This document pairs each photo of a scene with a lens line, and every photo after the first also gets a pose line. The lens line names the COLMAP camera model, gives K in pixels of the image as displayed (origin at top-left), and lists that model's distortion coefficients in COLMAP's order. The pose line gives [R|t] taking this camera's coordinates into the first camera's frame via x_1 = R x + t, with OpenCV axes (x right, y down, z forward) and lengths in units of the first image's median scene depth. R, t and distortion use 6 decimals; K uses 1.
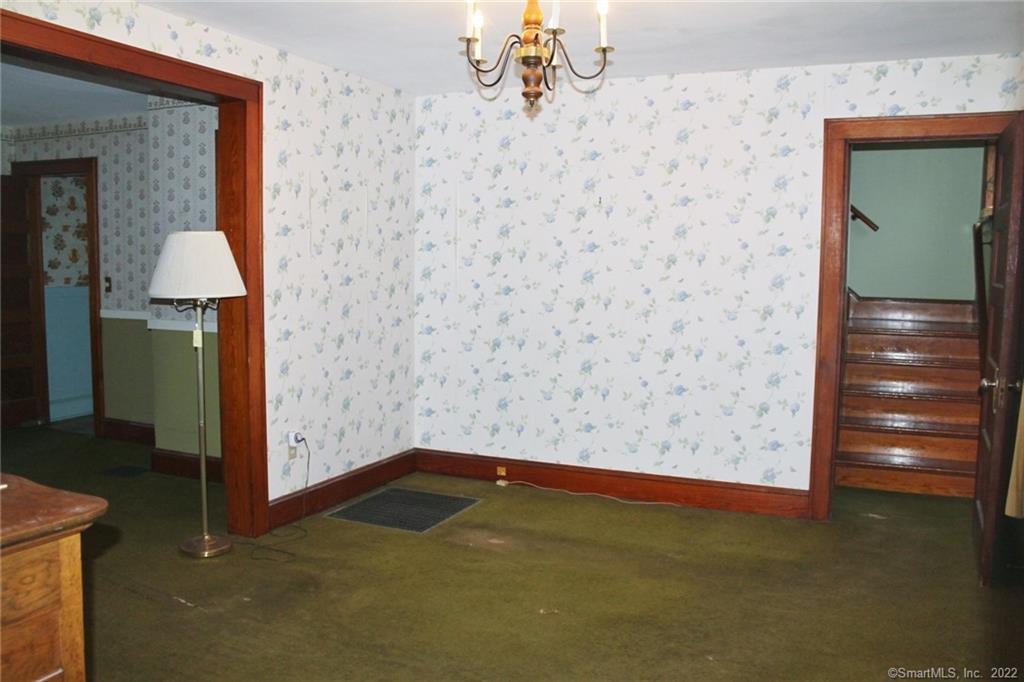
lens RADIAL K [[860.7, 0, 513.0], [0, 860.7, 333.3], [0, 0, 1]] dist [-0.160117, 0.147667]
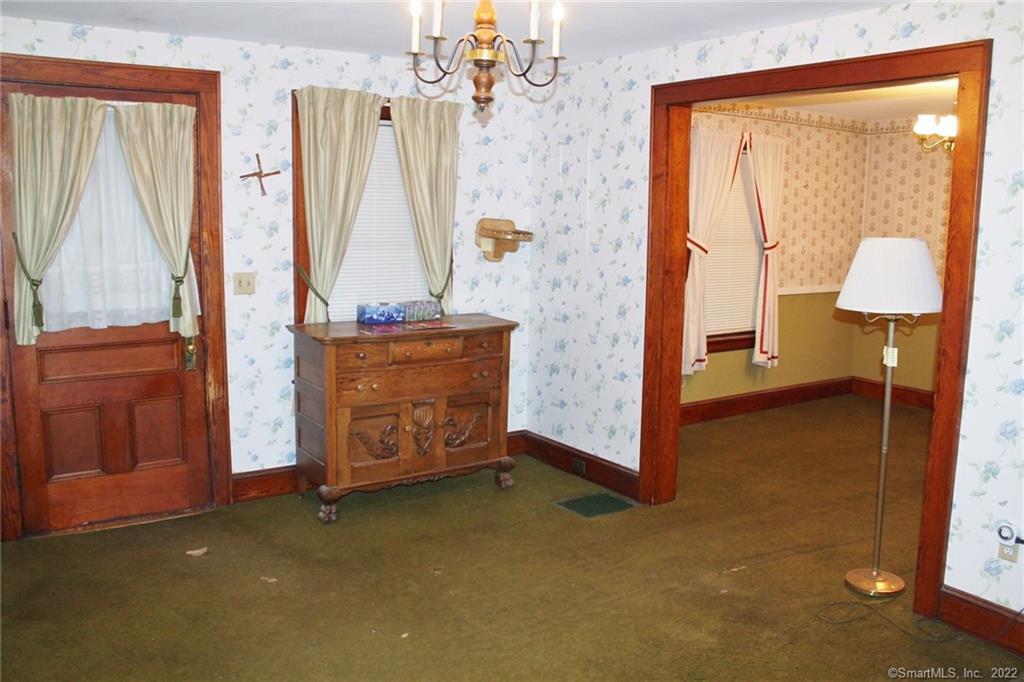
lens RADIAL K [[860.7, 0, 513.0], [0, 860.7, 333.3], [0, 0, 1]] dist [-0.160117, 0.147667]
pose [[-0.530239, 0.104587, -0.841373, 0.648746], [-0.089310, 0.979952, 0.178097, -0.155147], [0.843131, 0.169577, -0.510268, 1.216846]]
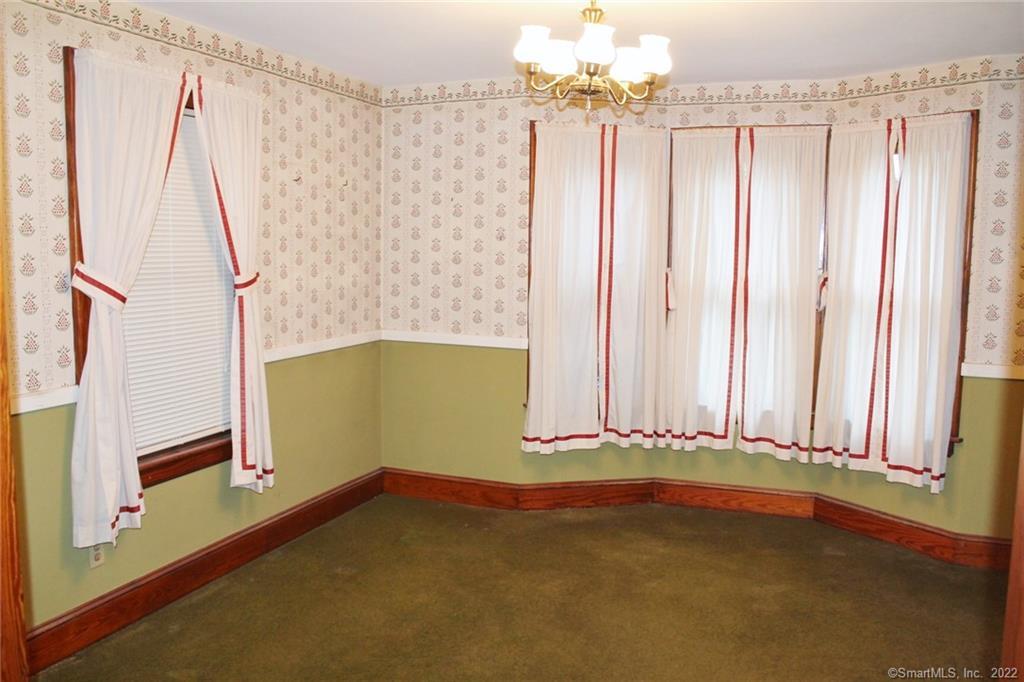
lens RADIAL K [[860.7, 0, 513.0], [0, 860.7, 333.3], [0, 0, 1]] dist [-0.160117, 0.147667]
pose [[0.048713, 0.097706, -0.994022, 0.235417], [-0.094530, 0.991188, 0.092795, -0.140884], [0.994330, 0.089445, 0.057520, 1.099915]]
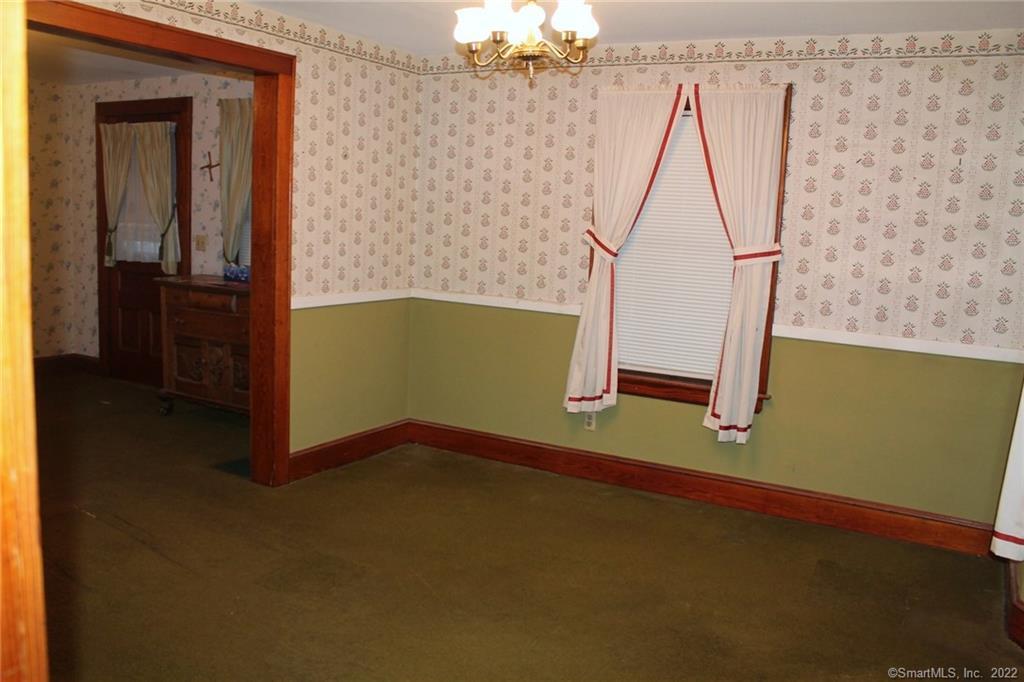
lens RADIAL K [[846.5, 0, 512.0], [0, 846.5, 341.0], [0, 0, 1]] dist [-0.164728, 0.148403]
pose [[-0.994601, -0.071226, 0.075465, -0.200748], [-0.053266, 0.974542, 0.217786, -0.168946], [-0.089056, 0.212591, -0.973075, 1.574078]]
